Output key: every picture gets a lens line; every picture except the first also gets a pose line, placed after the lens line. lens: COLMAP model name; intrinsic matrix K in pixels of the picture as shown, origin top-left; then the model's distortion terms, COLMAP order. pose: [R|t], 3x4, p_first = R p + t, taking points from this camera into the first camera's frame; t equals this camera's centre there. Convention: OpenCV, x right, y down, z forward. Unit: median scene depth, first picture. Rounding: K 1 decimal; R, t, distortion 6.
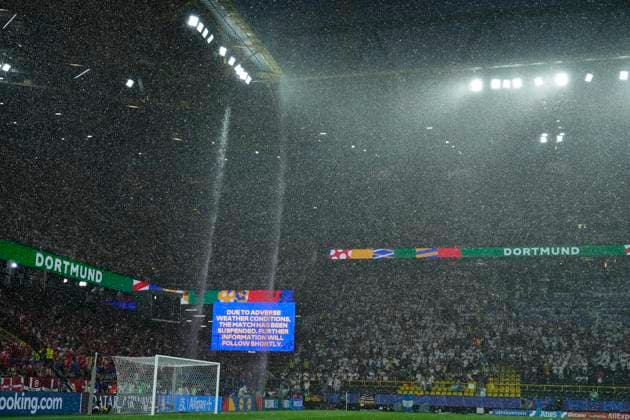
lens RADIAL K [[868.9, 0, 312.8], [0, 868.9, 226.4], [0, 0, 1]] dist [0.003523, 0.044691]
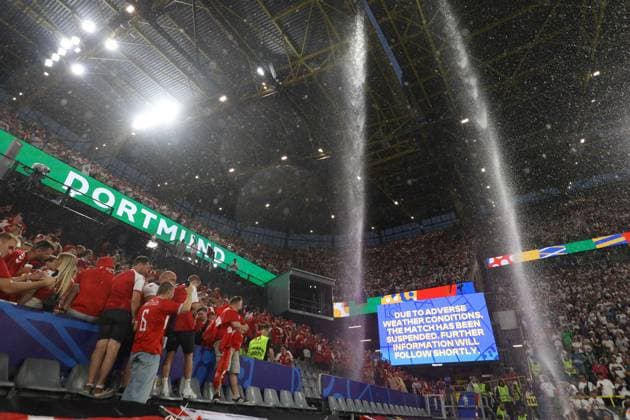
lens RADIAL K [[342.2, 0, 315.0], [0, 342.2, 210.0], [0, 0, 1]] dist [-0.014603, 0.000262]
pose [[0.959686, -0.161679, -0.229918, -0.081001], [0.067638, 0.926803, -0.369408, 0.120575], [0.272814, 0.338964, 0.900375, 0.656868]]
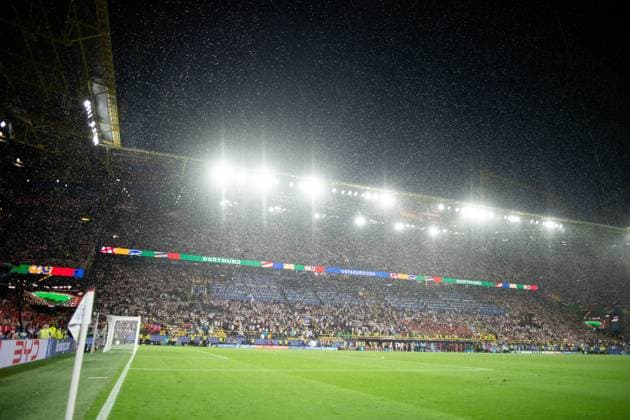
lens RADIAL K [[451.3, 0, 319.2], [0, 451.3, 202.6], [0, 0, 1]] dist [-0.026187, 0.002928]
pose [[0.813711, 0.170544, 0.555688, -0.155319], [-0.119096, 0.984625, -0.127792, 0.003952], [-0.568938, 0.037806, 0.821511, 0.039418]]
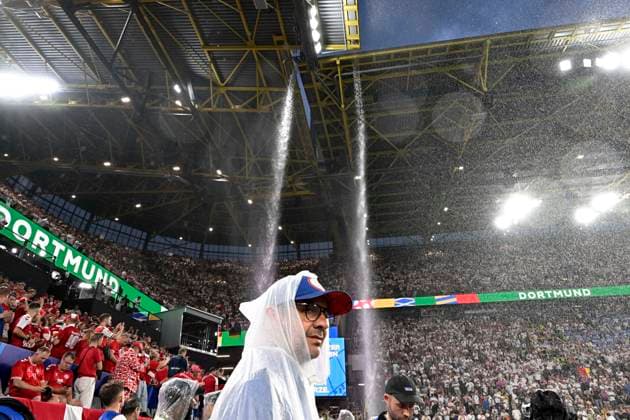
lens RADIAL K [[414.8, 0, 315.0], [0, 414.8, 210.0], [0, 0, 1]] dist [0.001780, 0.000493]
pose [[0.993368, 0.025690, 0.112072, -0.101083], [0.012916, 0.943616, -0.330790, 0.103761], [-0.114251, 0.330044, 0.937026, 0.549757]]
